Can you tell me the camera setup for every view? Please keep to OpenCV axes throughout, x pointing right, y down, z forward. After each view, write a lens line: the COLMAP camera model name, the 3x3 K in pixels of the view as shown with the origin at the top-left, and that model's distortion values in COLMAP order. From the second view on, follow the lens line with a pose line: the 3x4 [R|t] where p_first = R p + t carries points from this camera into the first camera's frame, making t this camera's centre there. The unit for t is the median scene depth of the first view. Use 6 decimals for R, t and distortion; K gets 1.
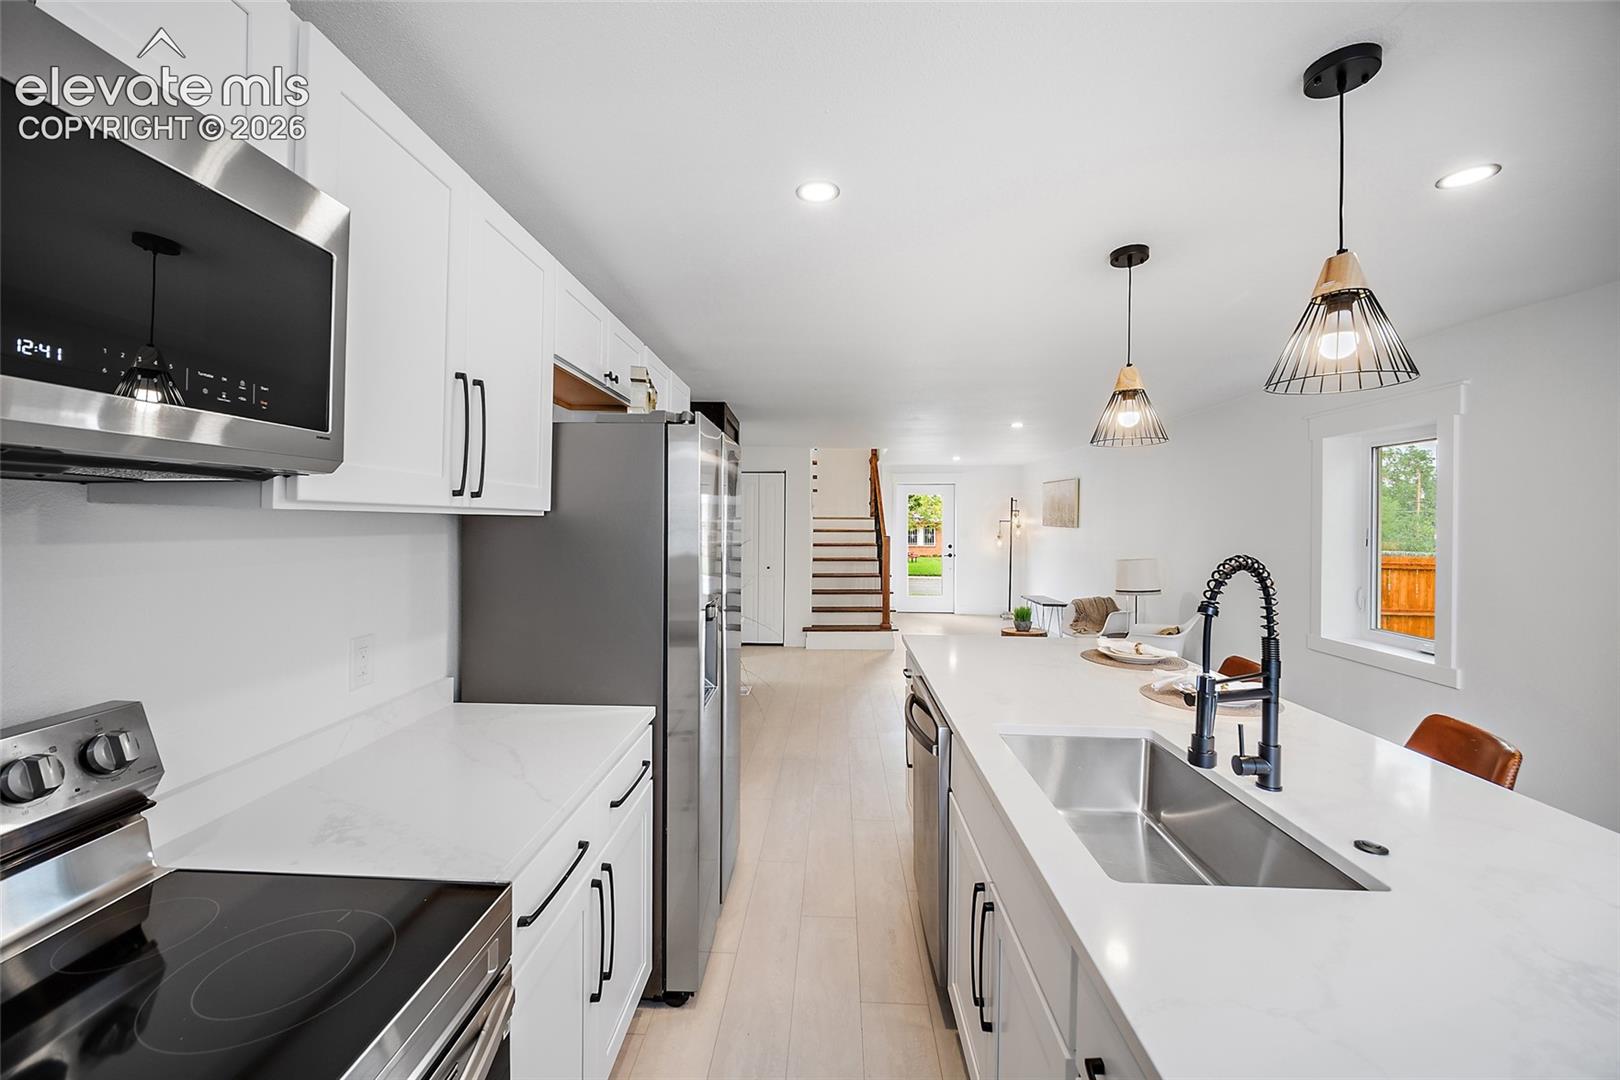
lens RADIAL K [[643.7, 0, 806.7], [0, 643.7, 525.9], [0, 0, 1]] dist [-0.000676, -0.000278]
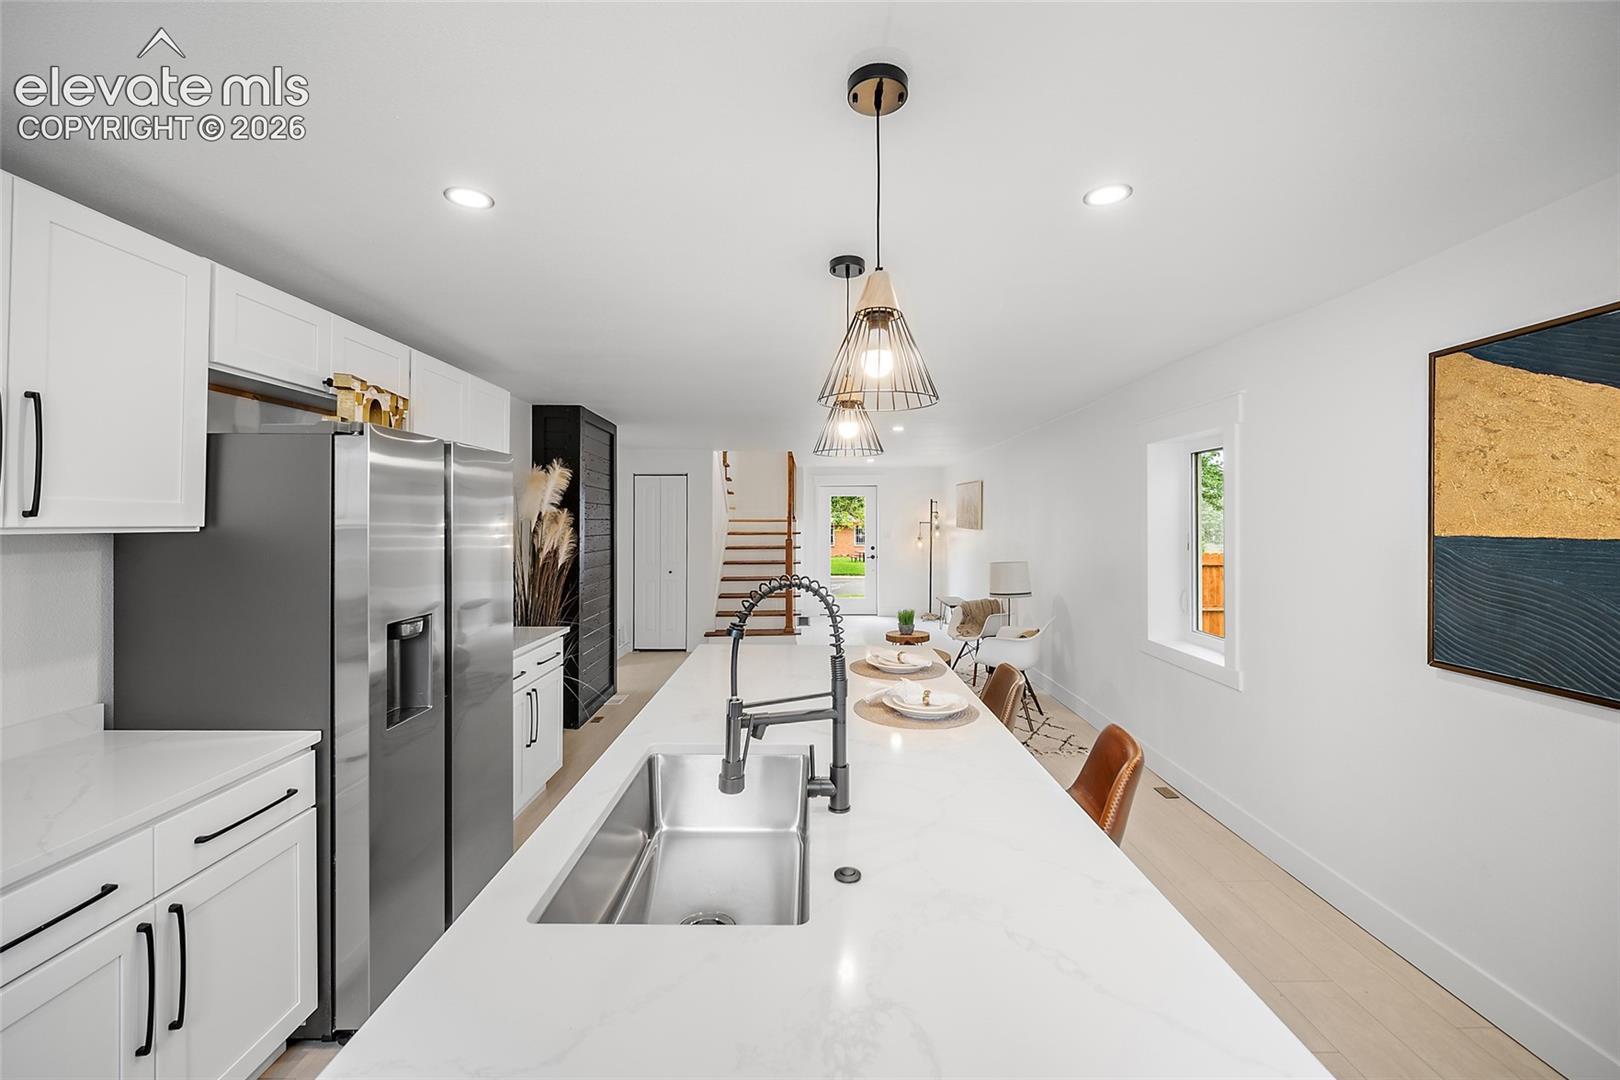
lens RADIAL K [[647.2, 0, 815.2], [0, 647.2, 518.0], [0, 0, 1]] dist [-0.001178, -0.000204]
pose [[0.998889, -0.005408, 0.046805, 0.413872], [0.005963, 0.999913, -0.011744, -0.017584], [-0.046737, 0.012010, 0.998835, 0.002738]]
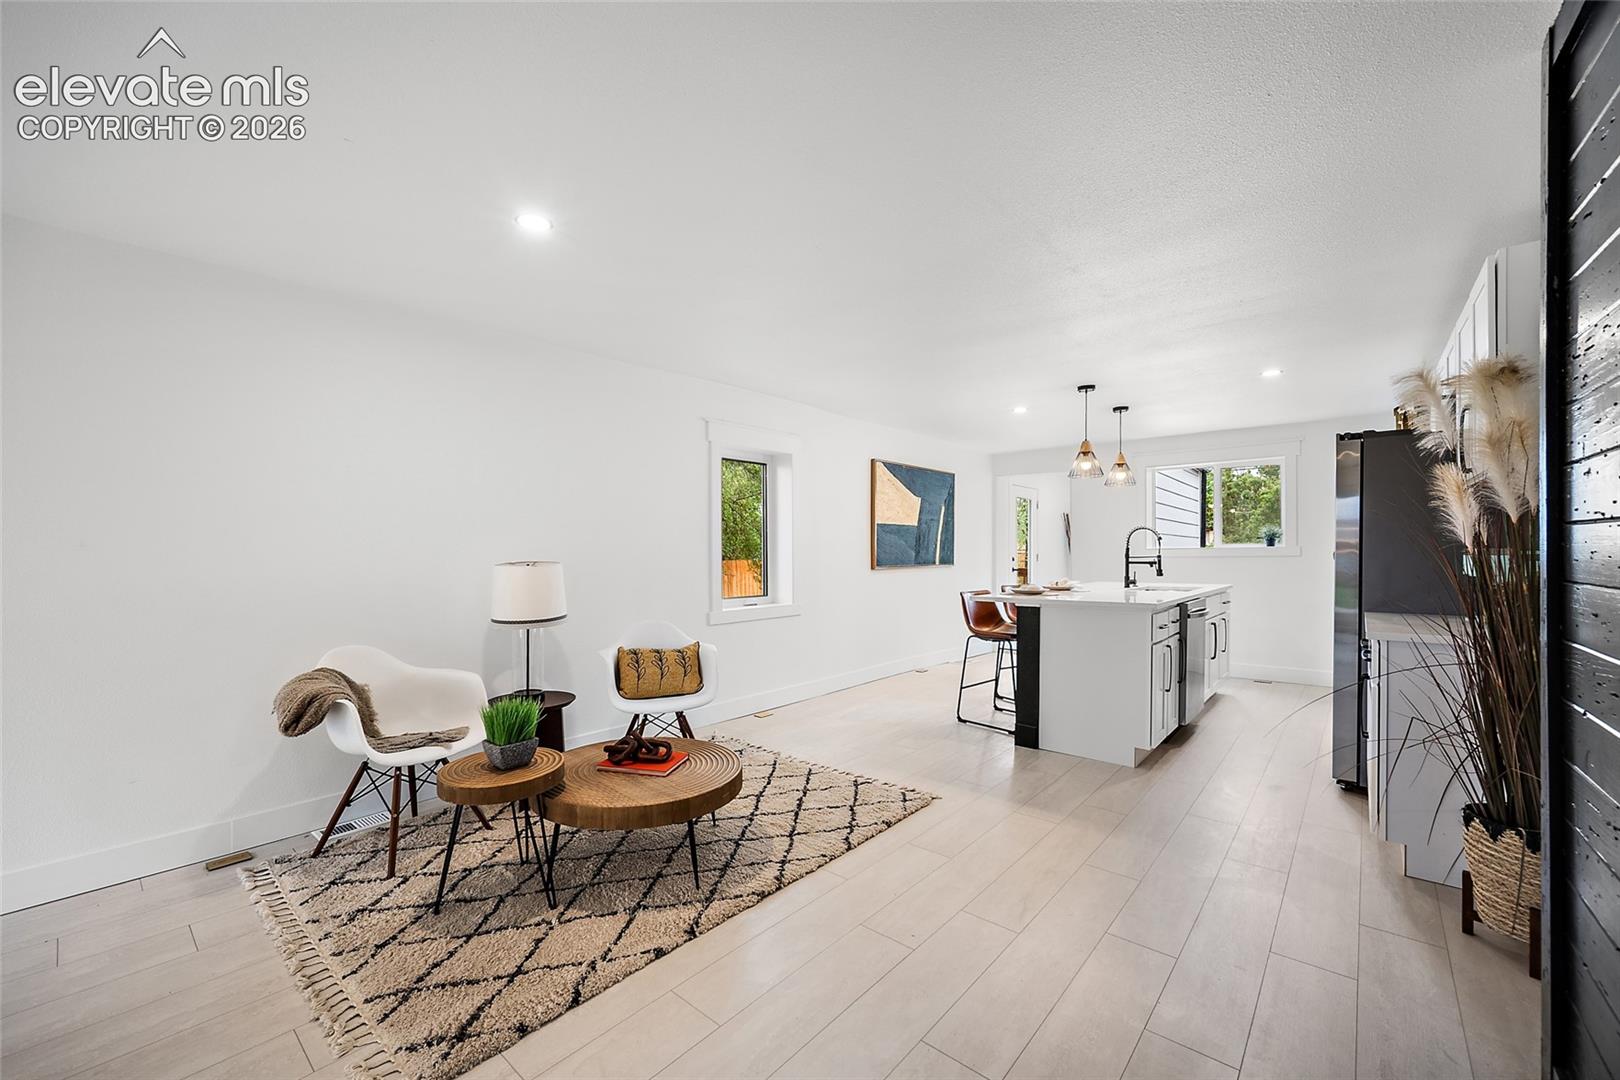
lens RADIAL K [[651.0, 0, 806.1], [0, 651.0, 555.5], [0, 0, 1]] dist [-0.001627, -0.000232]
pose [[-0.786892, -0.007514, 0.617046, -0.103961], [0.003367, 0.999859, 0.016470, 0.094046], [-0.617082, 0.015037, -0.786755, 3.356794]]
